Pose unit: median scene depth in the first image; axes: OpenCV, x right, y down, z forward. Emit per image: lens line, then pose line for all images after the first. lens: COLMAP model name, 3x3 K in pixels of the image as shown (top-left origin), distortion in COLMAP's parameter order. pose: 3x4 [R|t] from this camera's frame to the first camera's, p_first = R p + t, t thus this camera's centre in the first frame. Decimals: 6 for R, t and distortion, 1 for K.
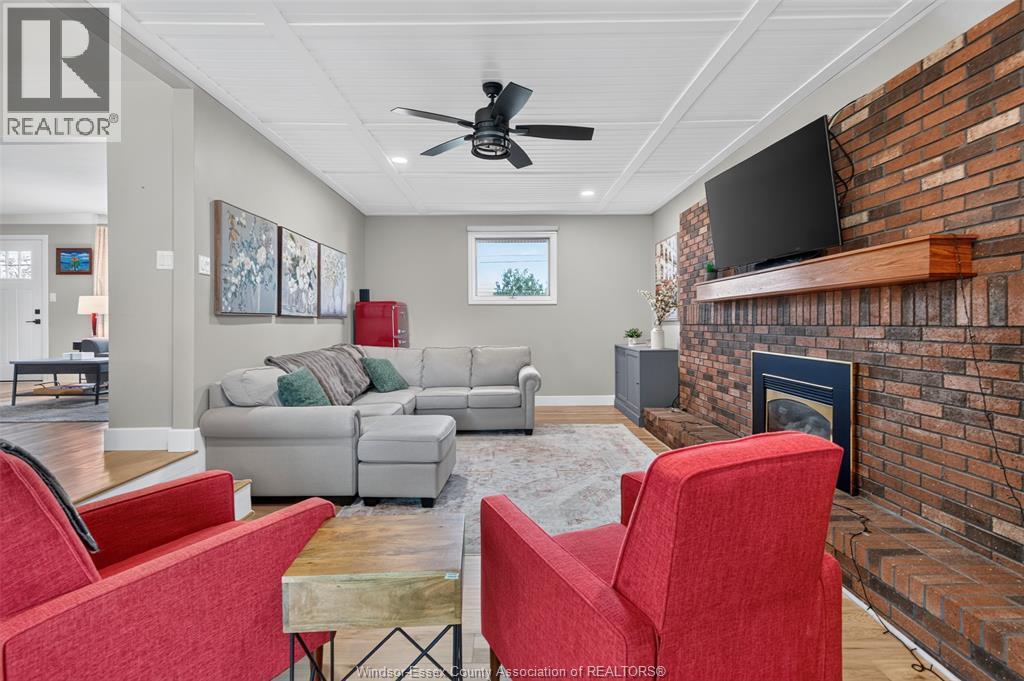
lens RADIAL K [[468.8, 0, 510.1], [0, 468.8, 332.2], [0, 0, 1]] dist [-0.002364, -0.000920]
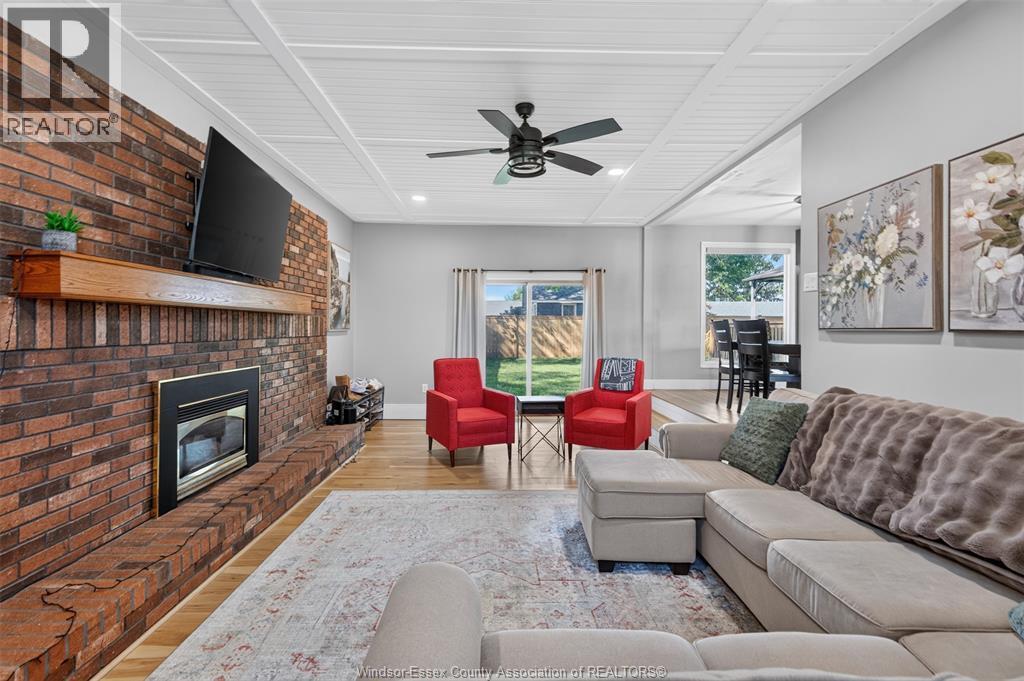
lens RADIAL K [[460.6, 0, 512.0], [0, 460.6, 340.5], [0, 0, 1]] dist [-0.003286, -0.000403]
pose [[-0.999584, -0.000872, -0.028833, 0.019324], [-0.002249, 0.998856, 0.047764, -0.063877], [0.028759, 0.047809, -0.998442, 1.993946]]
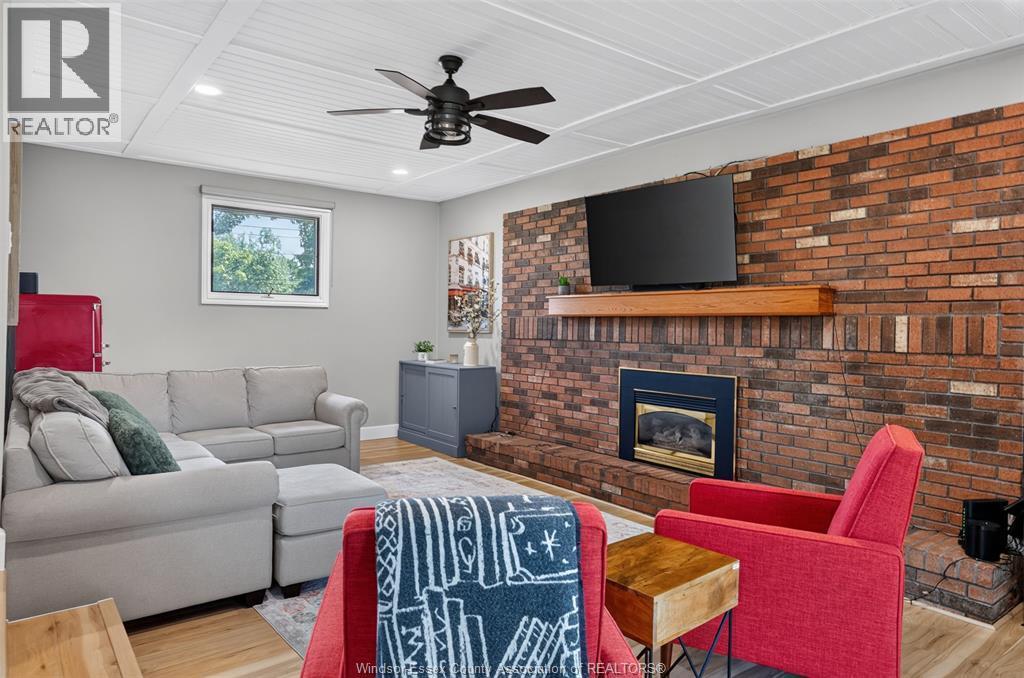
lens RADIAL K [[661.1, 0, 512.0], [0, 661.1, 339.0], [0, 0, 1]] dist [-0.001048, 0.000378]
pose [[0.791435, 0.003581, 0.611242, -0.662409], [-0.004954, 0.999988, 0.000555, -0.026483], [-0.611233, -0.003467, 0.791443, -0.006393]]
